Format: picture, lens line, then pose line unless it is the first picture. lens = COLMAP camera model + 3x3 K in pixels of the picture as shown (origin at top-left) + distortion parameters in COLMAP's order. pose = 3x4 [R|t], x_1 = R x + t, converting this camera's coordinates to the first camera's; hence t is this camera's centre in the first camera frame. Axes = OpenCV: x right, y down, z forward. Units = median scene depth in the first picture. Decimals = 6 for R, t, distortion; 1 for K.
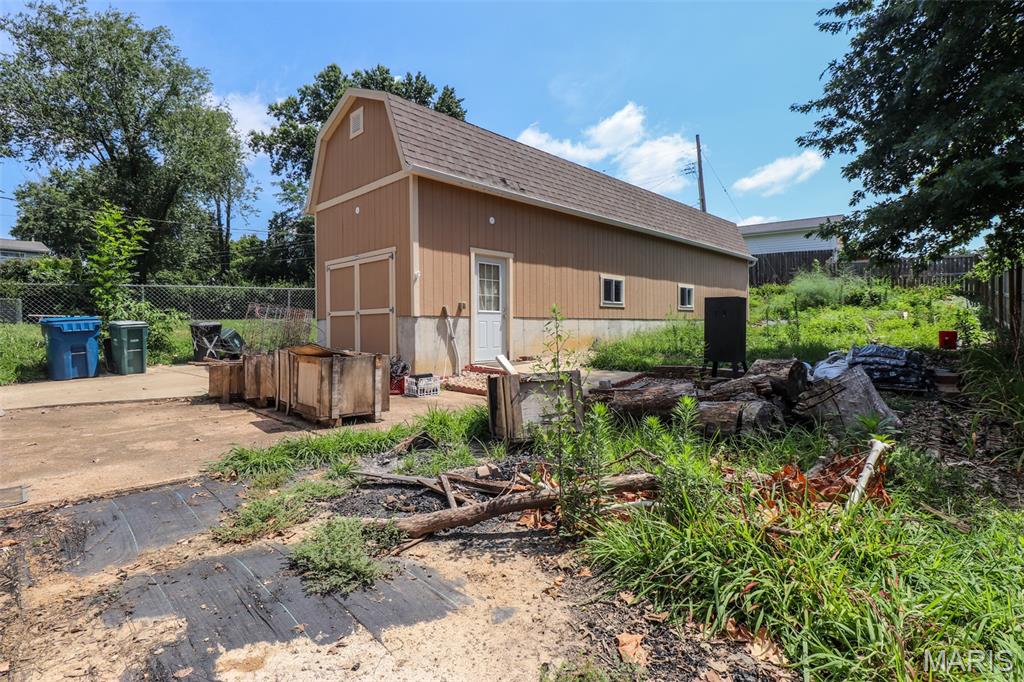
lens RADIAL K [[498.9, 0, 512.5], [0, 498.9, 330.6], [0, 0, 1]] dist [-0.022840, -0.000236]
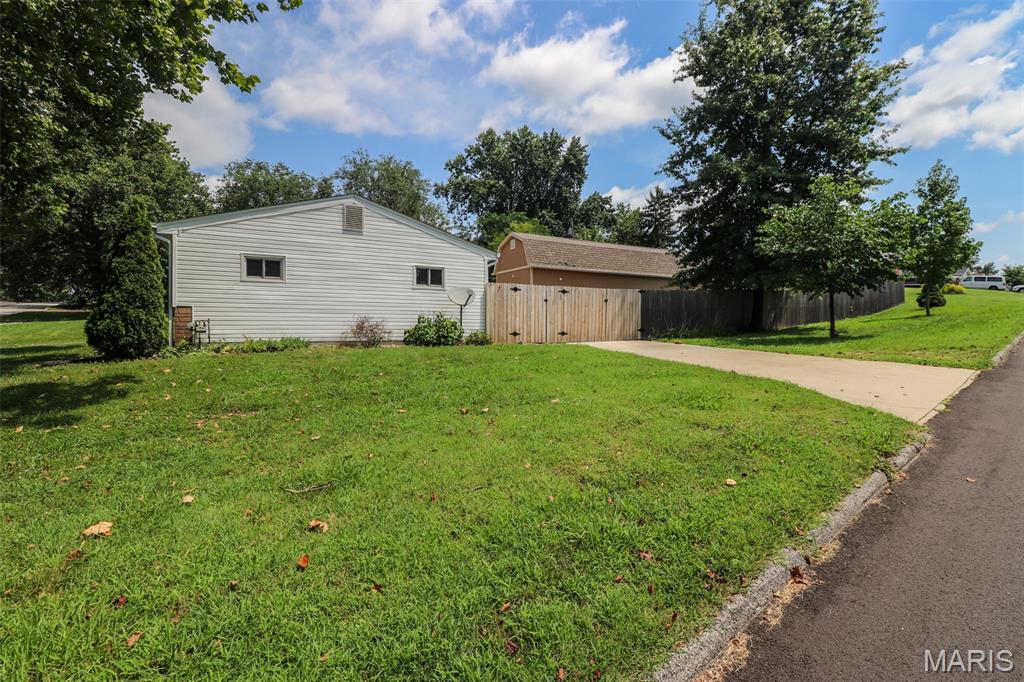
lens RADIAL K [[498.9, 0, 512.5], [0, 498.9, 330.6], [0, 0, 1]] dist [-0.022840, -0.000236]
pose [[0.961699, 0.014910, -0.273702, 0.076670], [-0.017077, 0.999839, -0.005539, 0.018735], [0.273575, 0.010001, 0.961799, -0.287936]]
